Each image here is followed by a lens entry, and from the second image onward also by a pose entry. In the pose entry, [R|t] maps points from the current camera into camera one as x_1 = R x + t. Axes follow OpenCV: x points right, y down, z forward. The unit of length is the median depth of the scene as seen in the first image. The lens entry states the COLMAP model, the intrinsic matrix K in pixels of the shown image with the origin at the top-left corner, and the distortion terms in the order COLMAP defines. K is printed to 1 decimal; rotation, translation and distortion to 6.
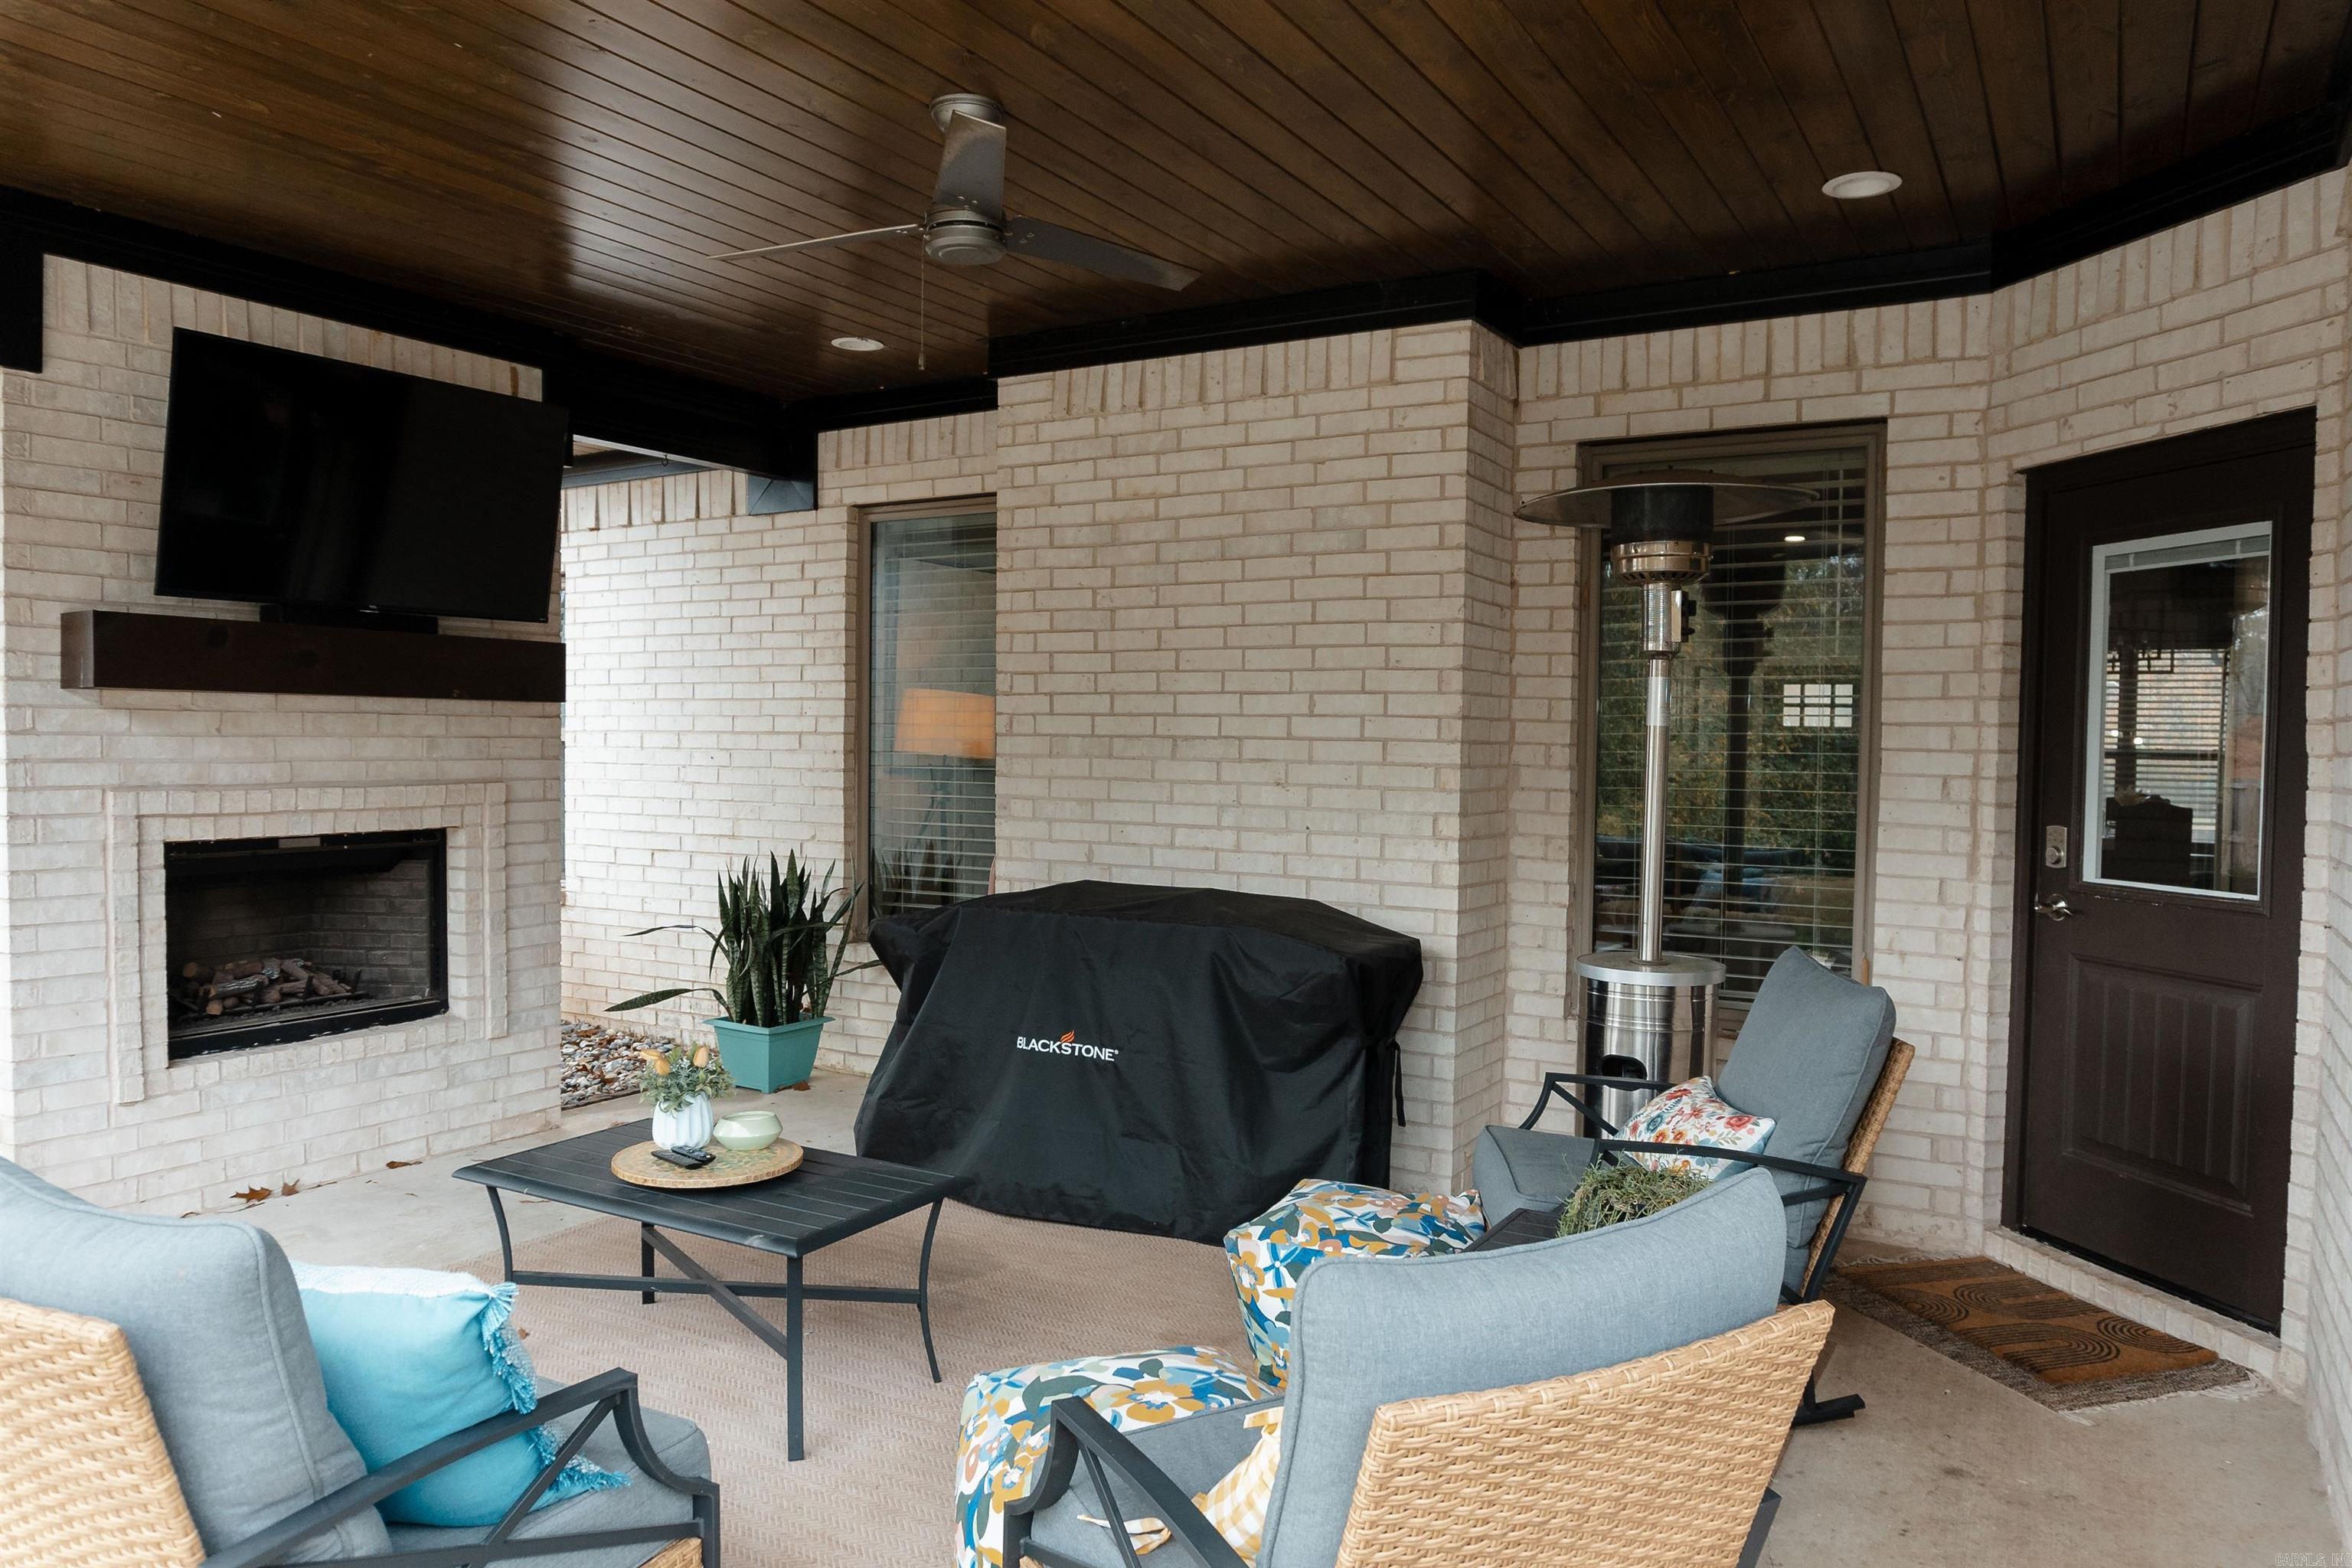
lens RADIAL K [[1593.8, 0, 1135.4], [0, 1593.8, 781.9], [0, 0, 1]] dist [0.000065, 0.000974]
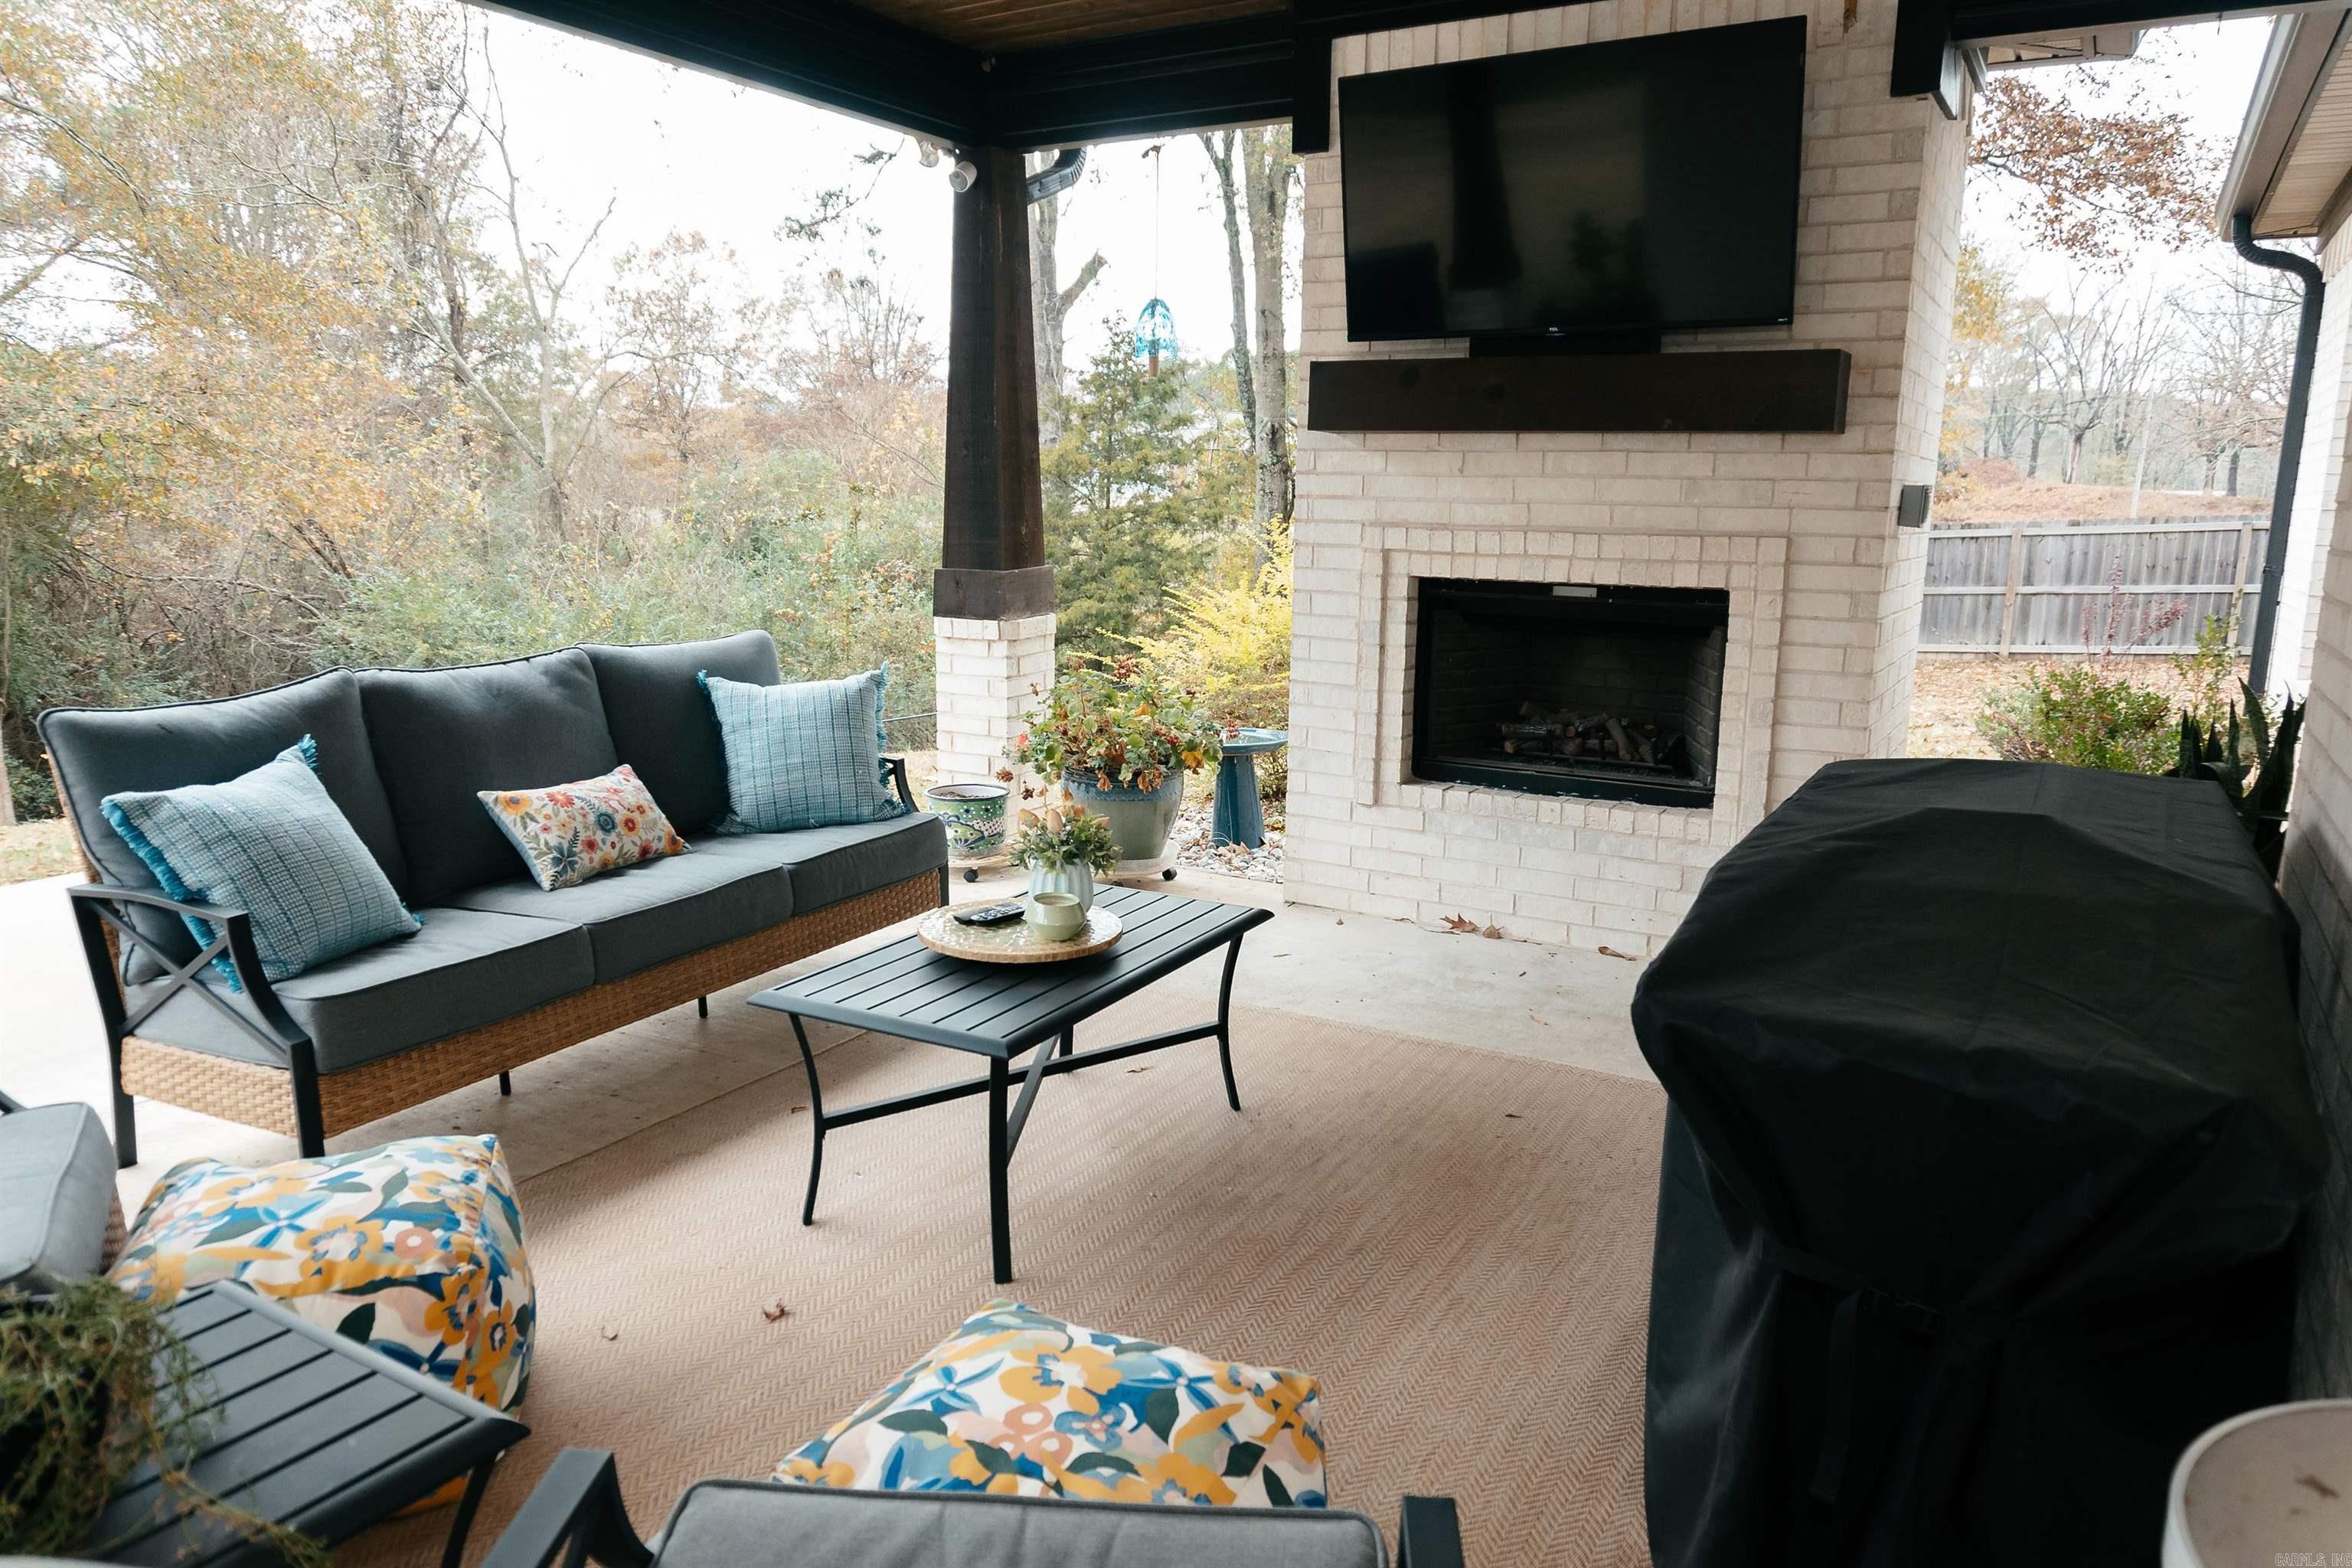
lens RADIAL K [[1593.8, 0, 1135.4], [0, 1593.8, 781.9], [0, 0, 1]] dist [0.000065, 0.000974]
pose [[0.014169, 0.183554, -0.982908, 0.457529], [-0.037718, 0.982405, 0.182916, -0.015243], [0.999188, 0.034482, 0.020843, 0.773560]]
